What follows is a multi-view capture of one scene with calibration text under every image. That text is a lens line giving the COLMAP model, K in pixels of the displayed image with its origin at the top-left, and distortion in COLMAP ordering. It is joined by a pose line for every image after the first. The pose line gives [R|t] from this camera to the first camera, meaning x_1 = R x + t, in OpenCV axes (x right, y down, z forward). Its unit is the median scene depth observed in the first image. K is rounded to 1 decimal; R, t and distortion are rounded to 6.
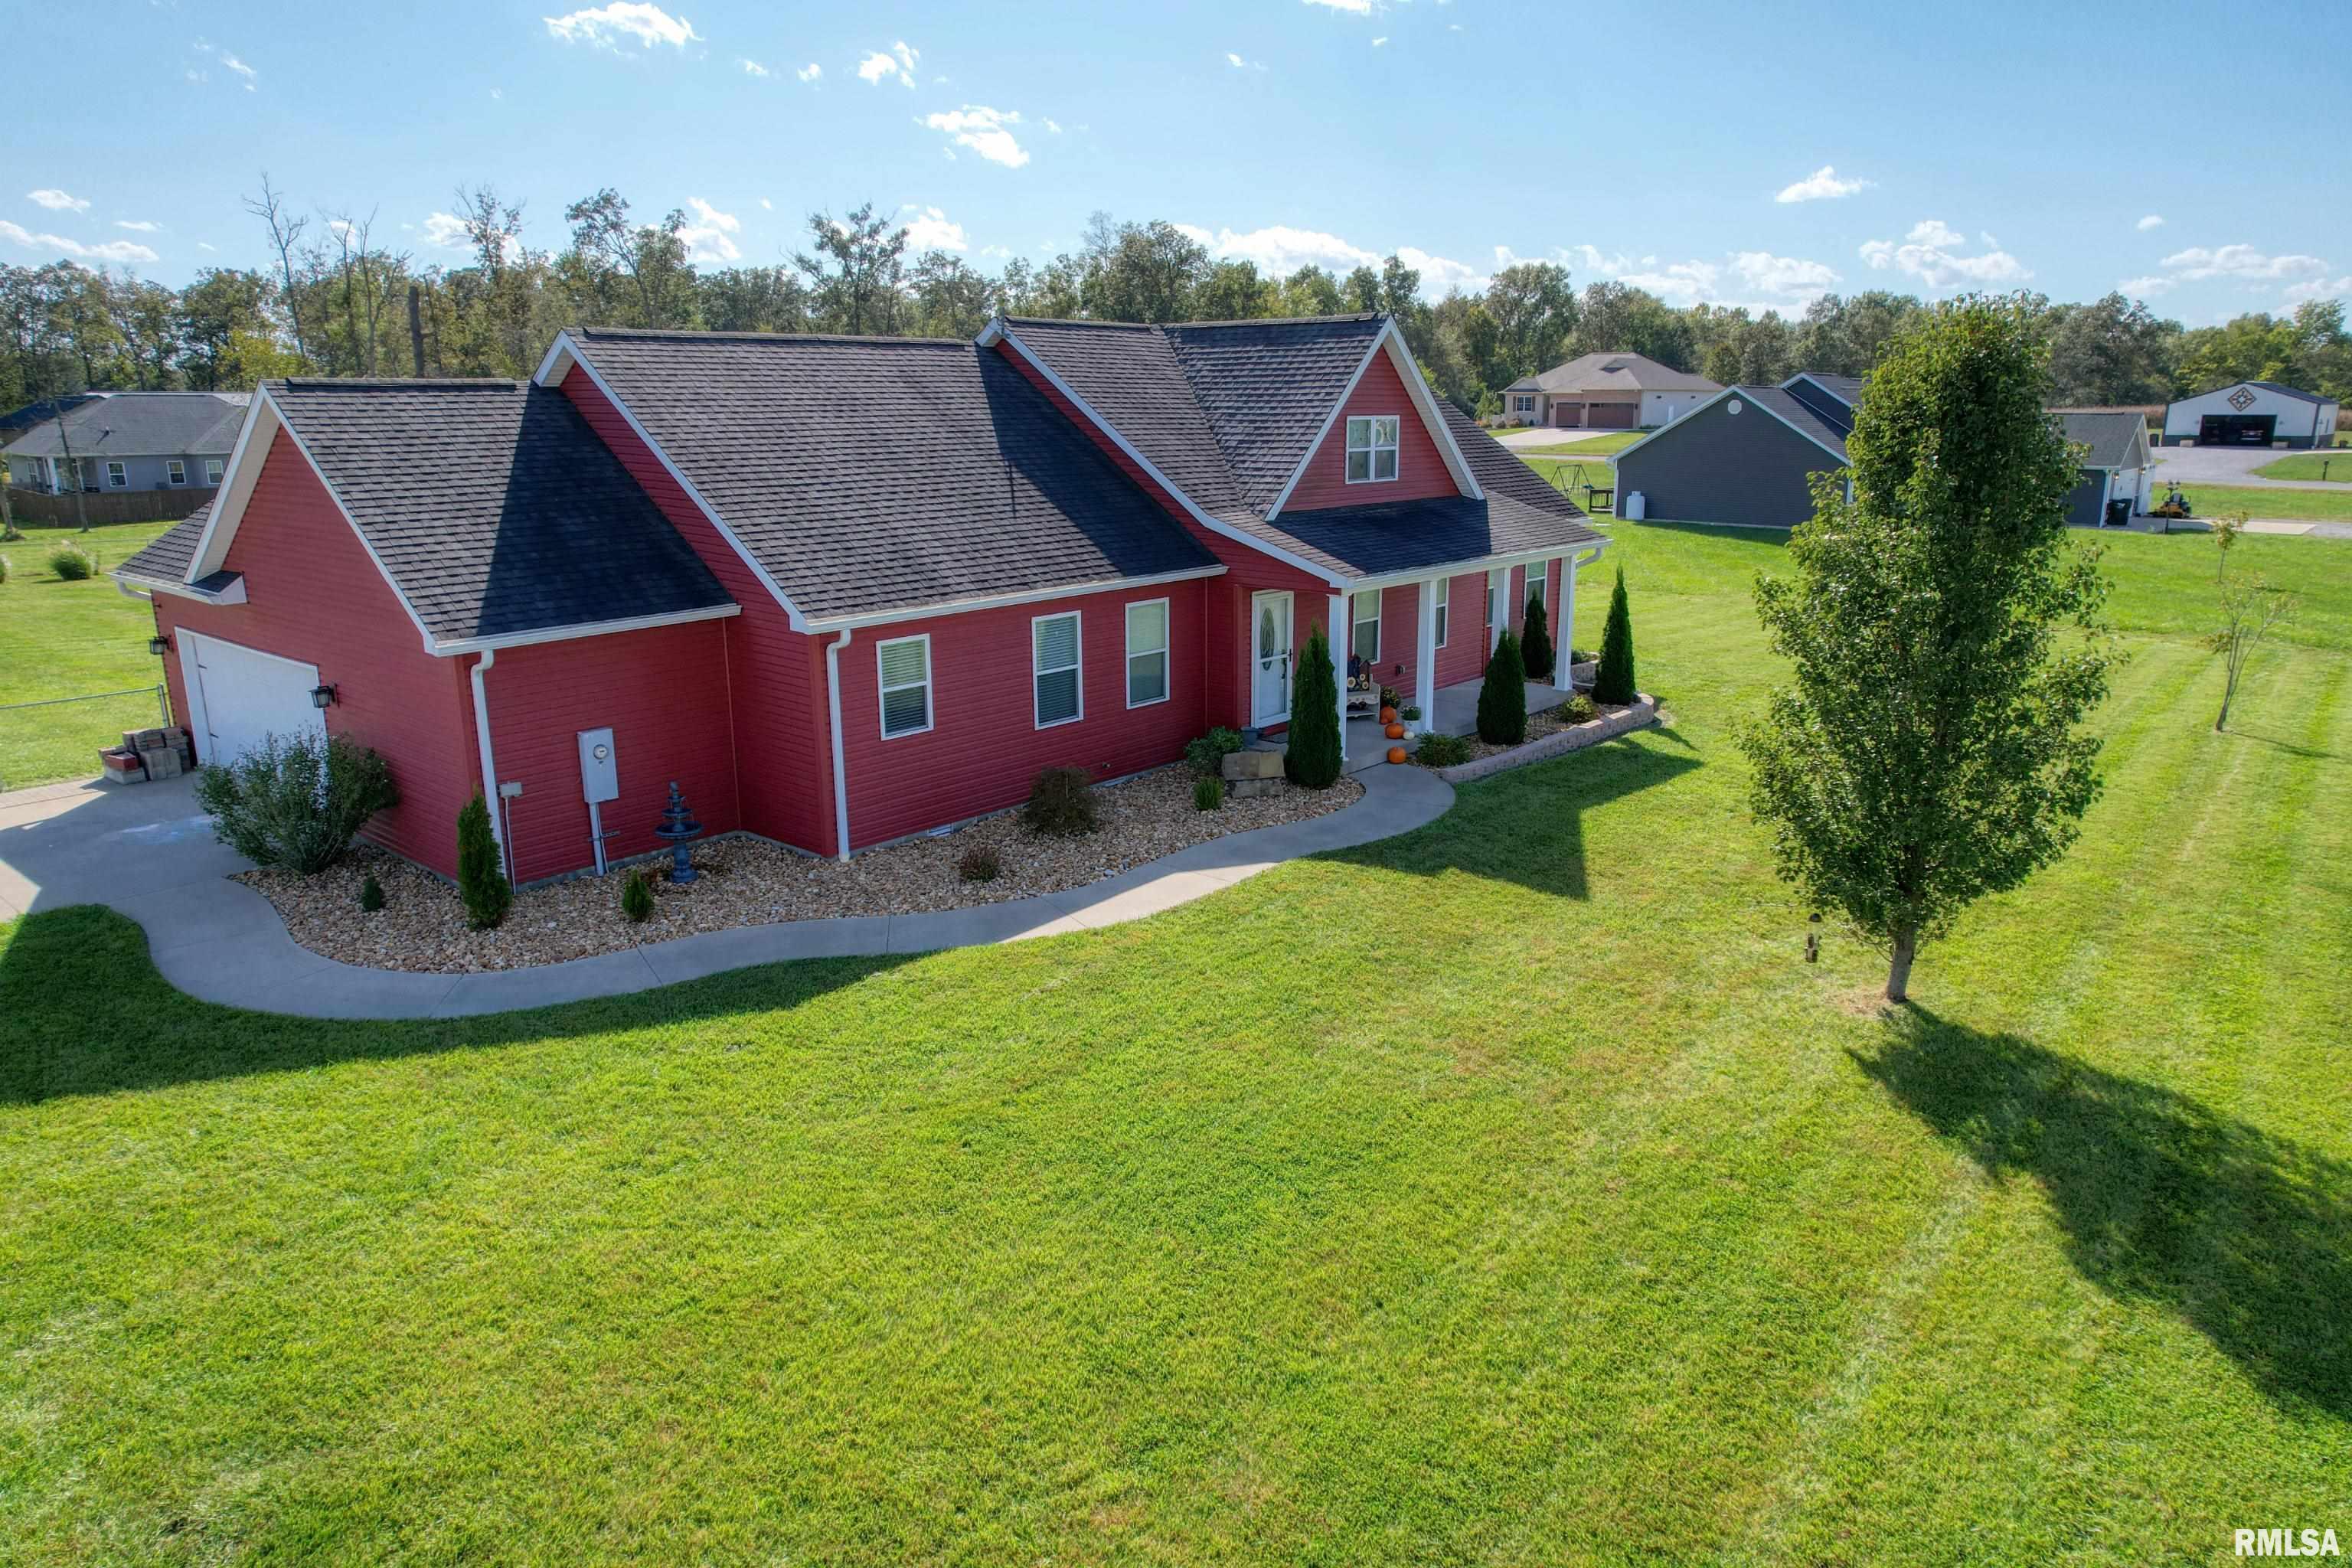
lens RADIAL K [[1504.1, 0, 1187.0], [0, 1504.1, 770.4], [0, 0, 1]] dist [-0.082305, 0.082091]
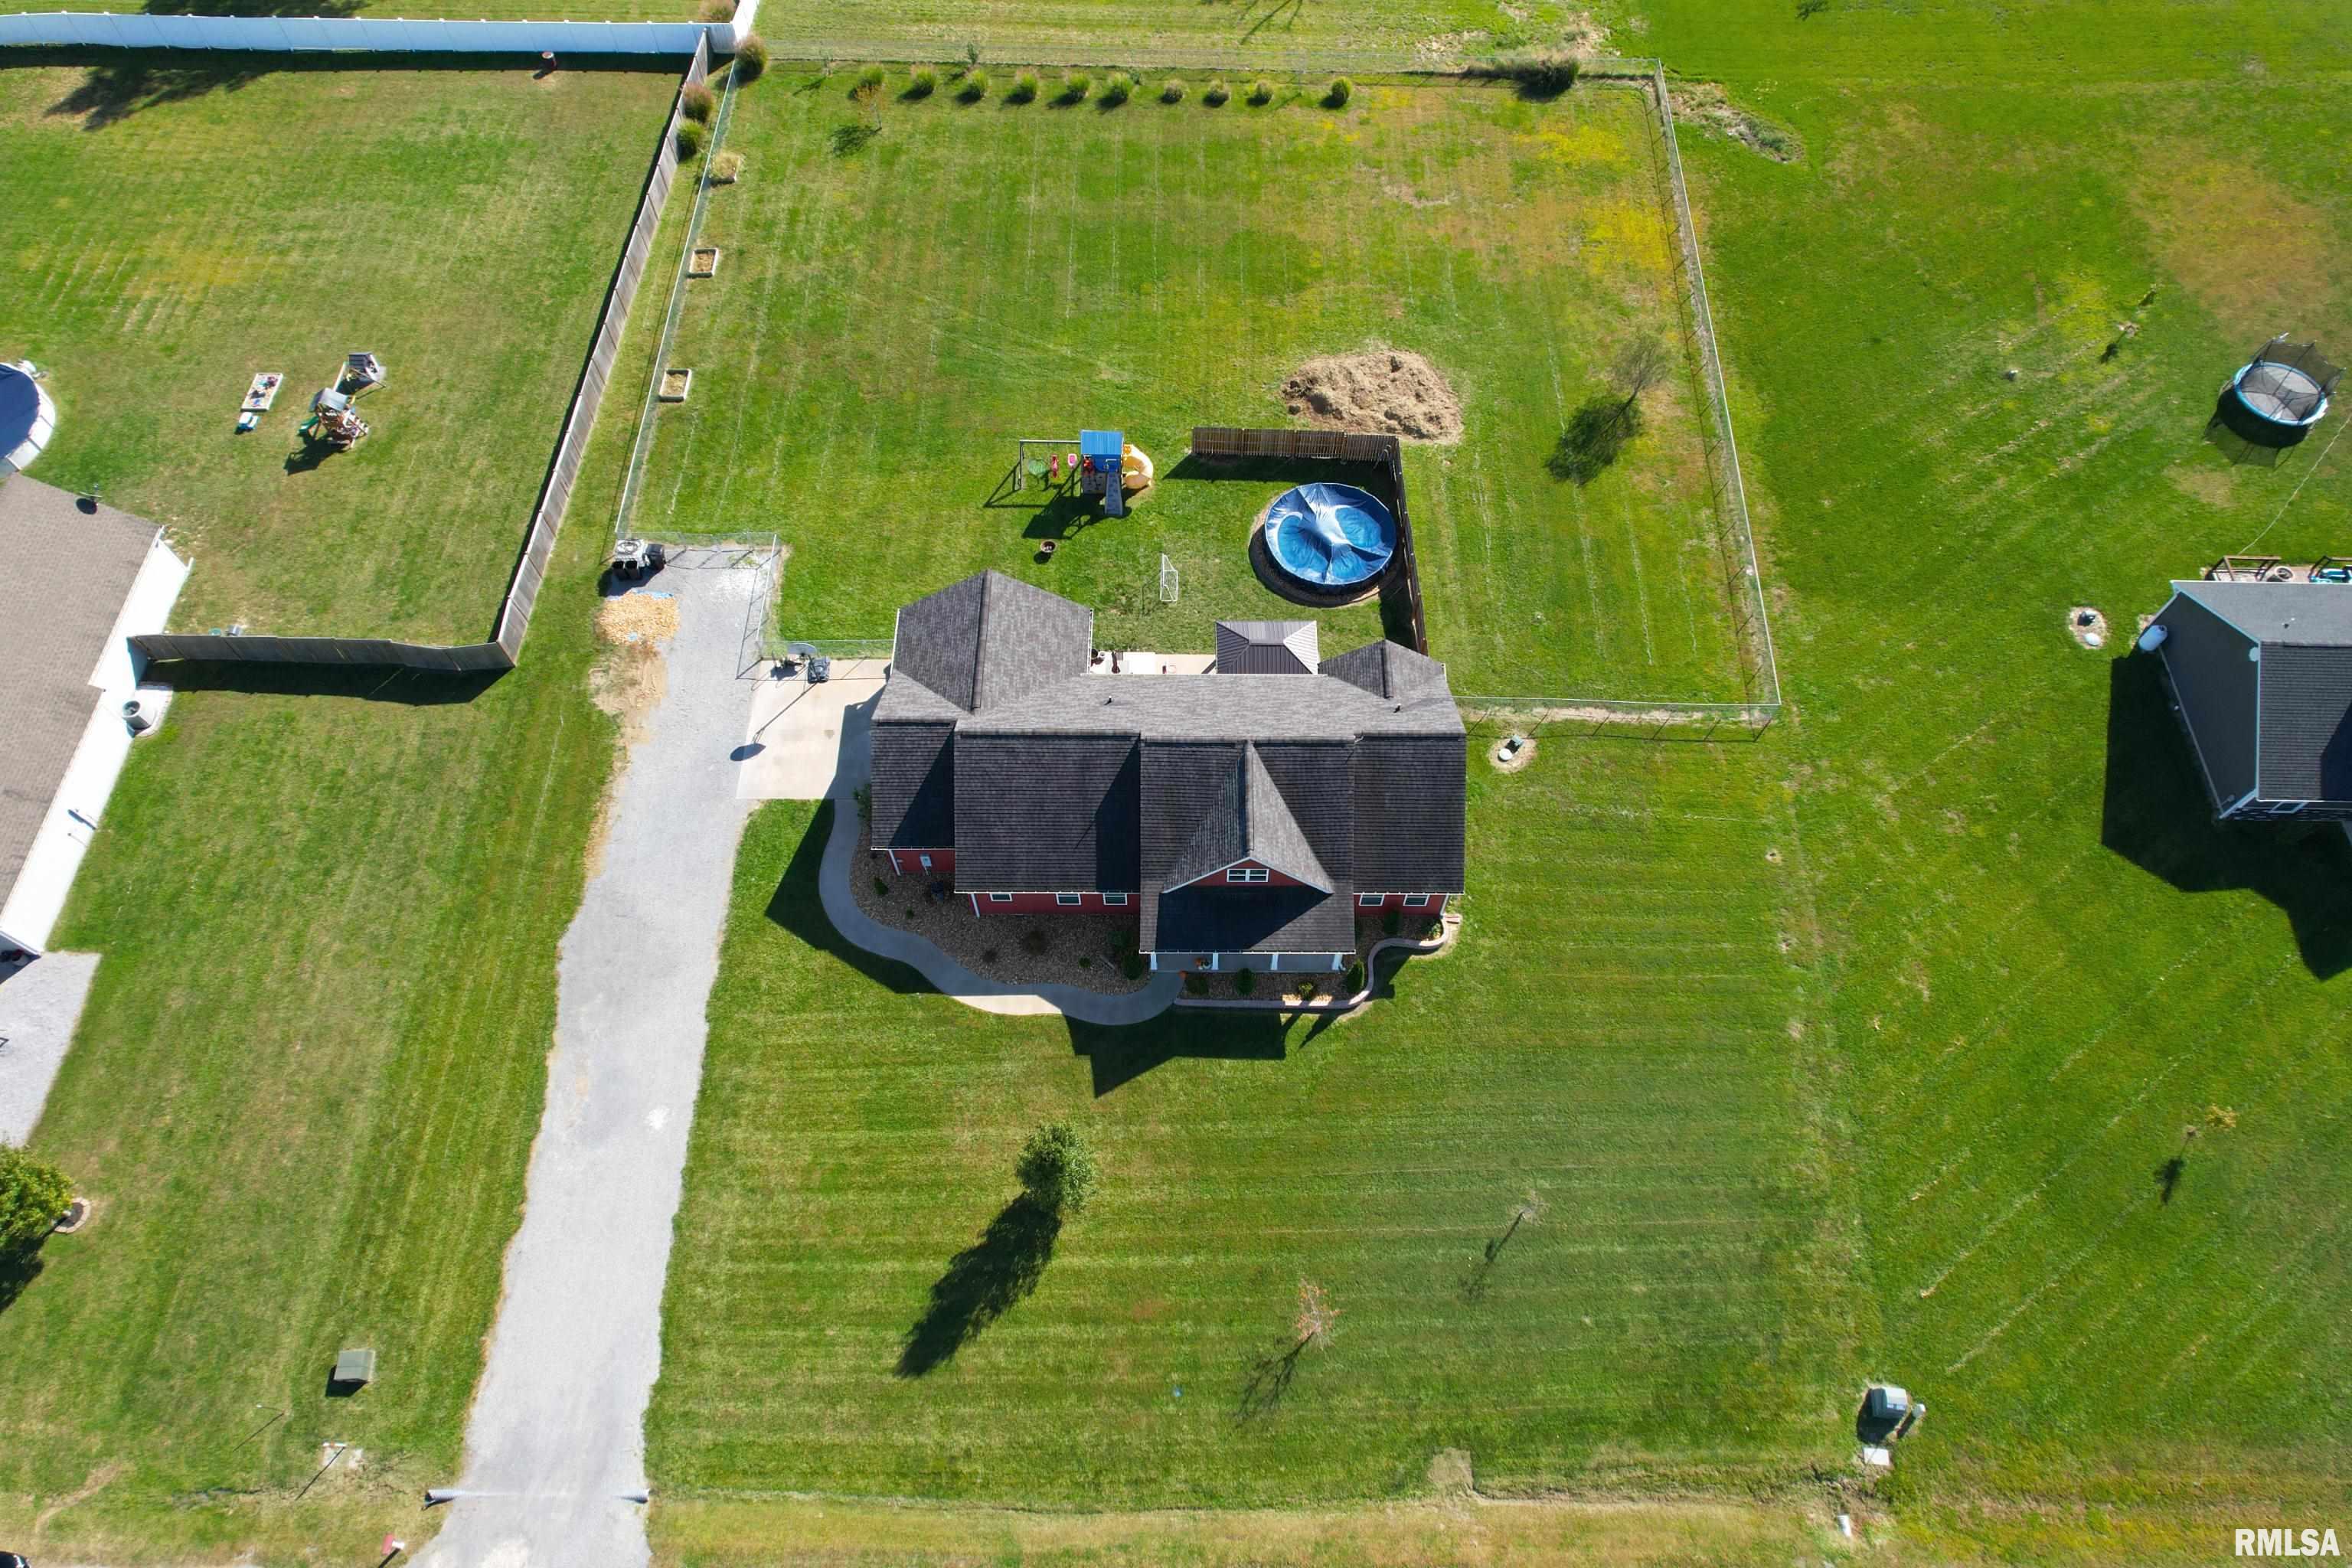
lens RADIAL K [[1504.1, 0, 1187.0], [0, 1504.1, 770.4], [0, 0, 1]] dist [-0.082305, 0.082091]
pose [[0.648829, 0.659949, -0.378798, 0.830063], [-0.187945, 0.621371, 0.760641, -2.044345], [0.737359, -0.422333, 0.527198, -0.203334]]
